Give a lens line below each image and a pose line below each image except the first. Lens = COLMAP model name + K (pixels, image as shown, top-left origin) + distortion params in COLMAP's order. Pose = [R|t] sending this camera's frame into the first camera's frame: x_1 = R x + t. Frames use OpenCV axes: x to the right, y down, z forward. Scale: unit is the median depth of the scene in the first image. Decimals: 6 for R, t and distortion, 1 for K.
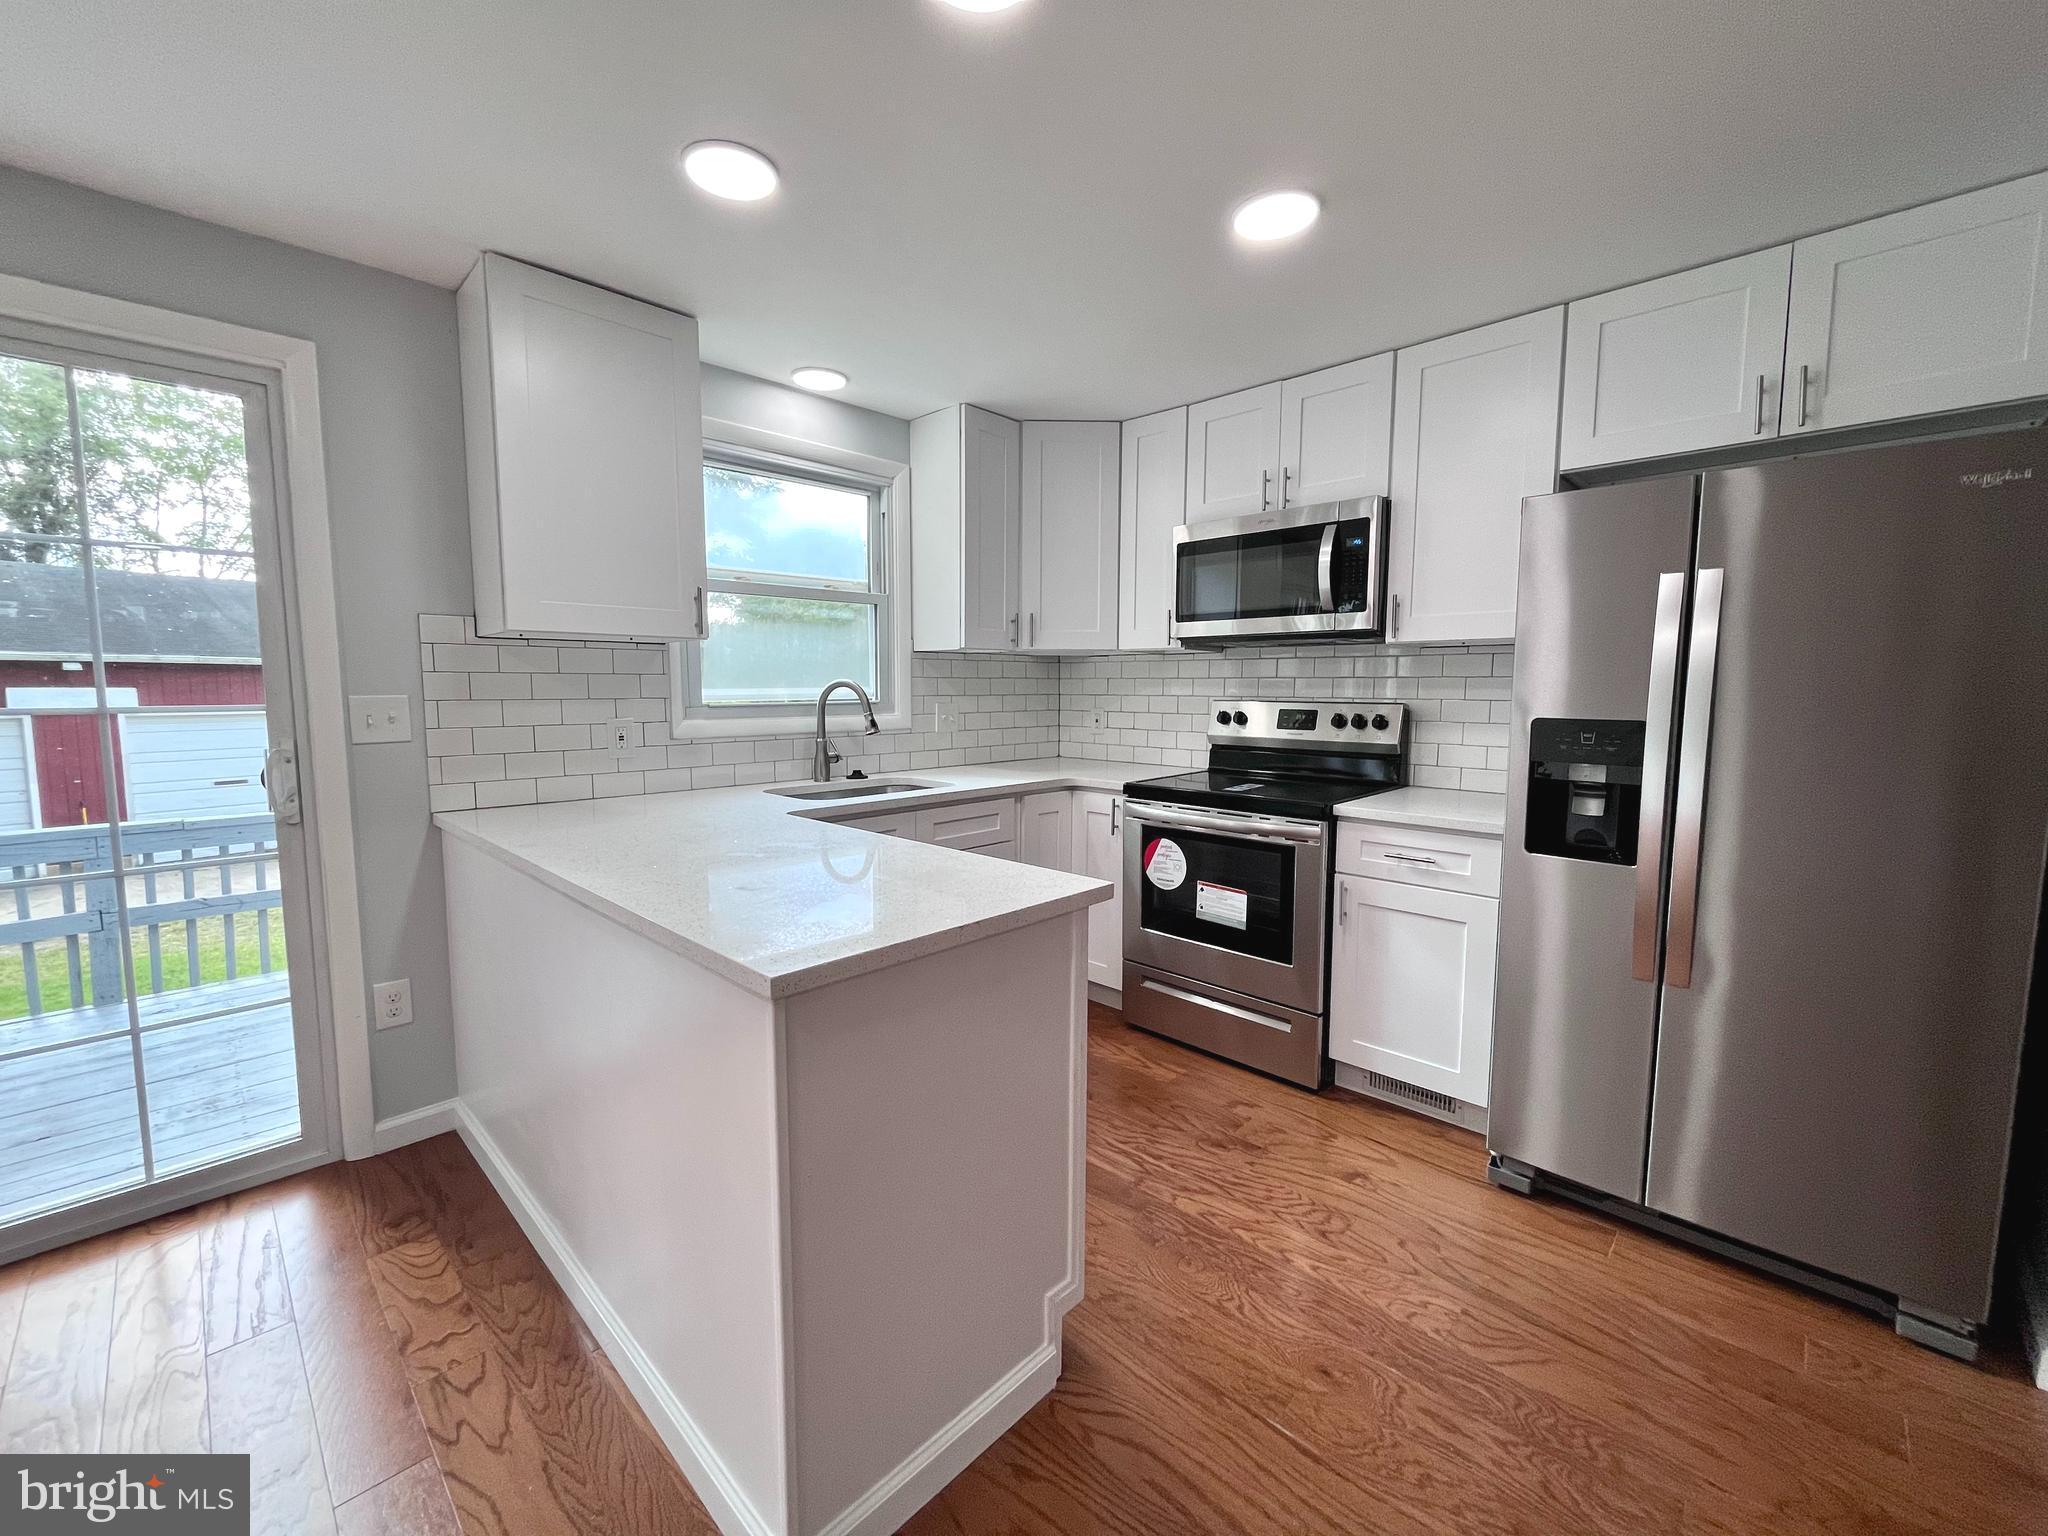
lens RADIAL K [[827.9, 0, 1027.4], [0, 827.9, 763.9], [0, 0, 1]] dist [-0.001416, -0.000451]
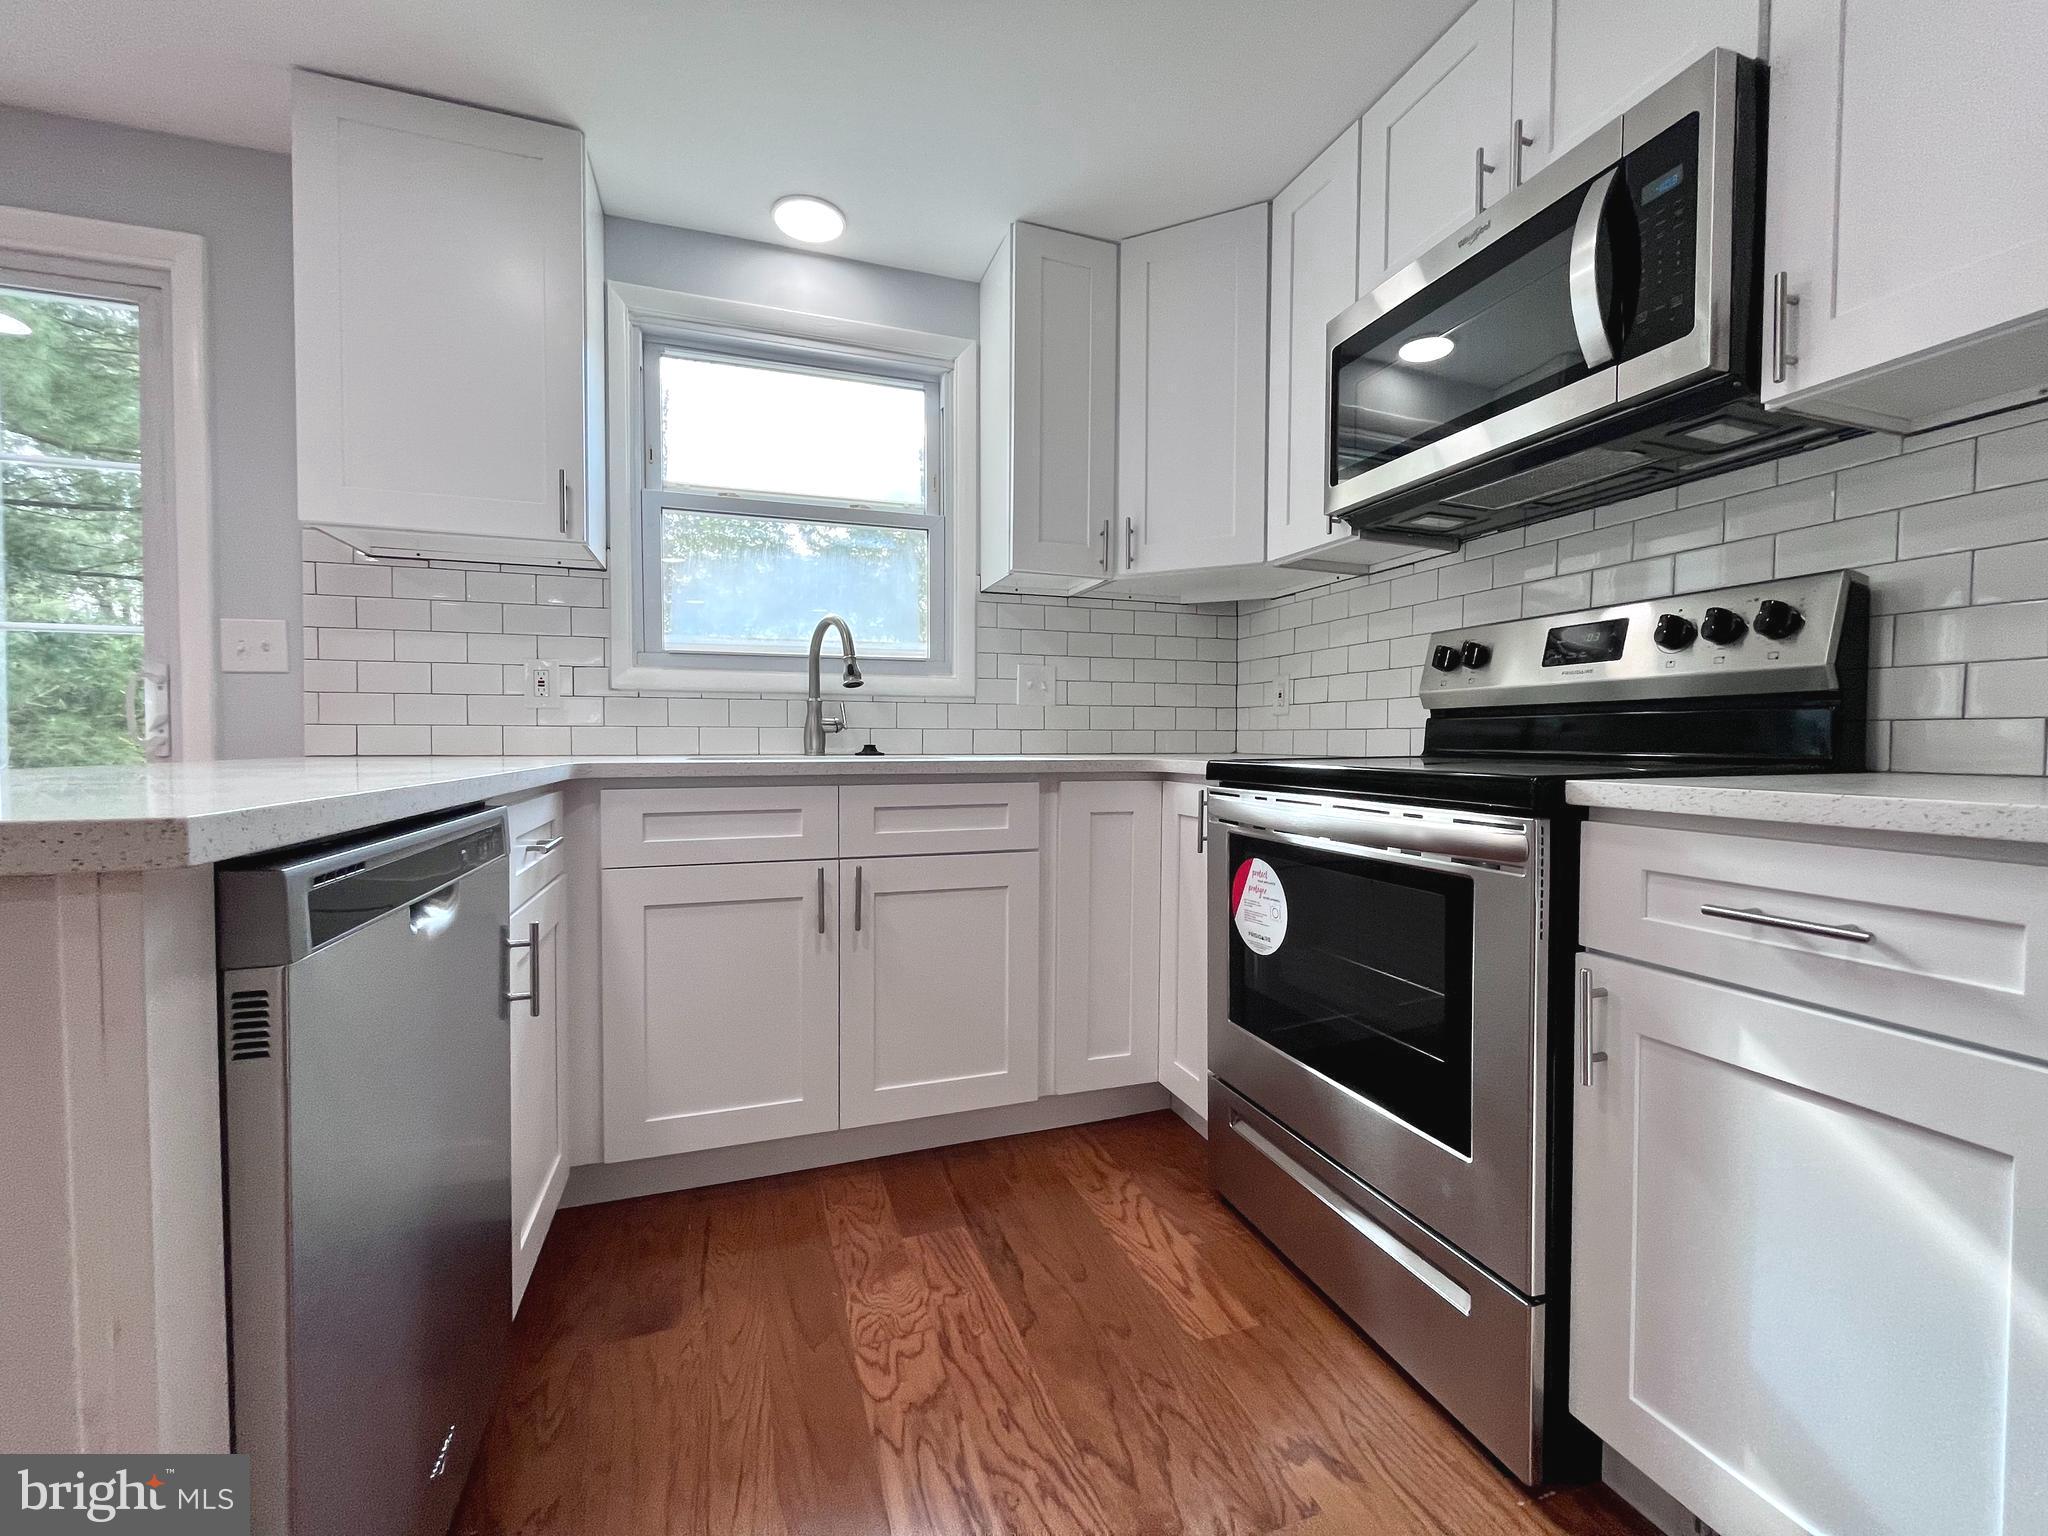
lens RADIAL K [[827.9, 0, 1027.4], [0, 827.9, 763.9], [0, 0, 1]] dist [-0.001416, -0.000451]
pose [[0.892938, 0.012667, -0.450001, 0.265517], [-0.043196, 0.997403, -0.057639, 0.064541], [0.448102, 0.070907, 0.891166, 0.435353]]
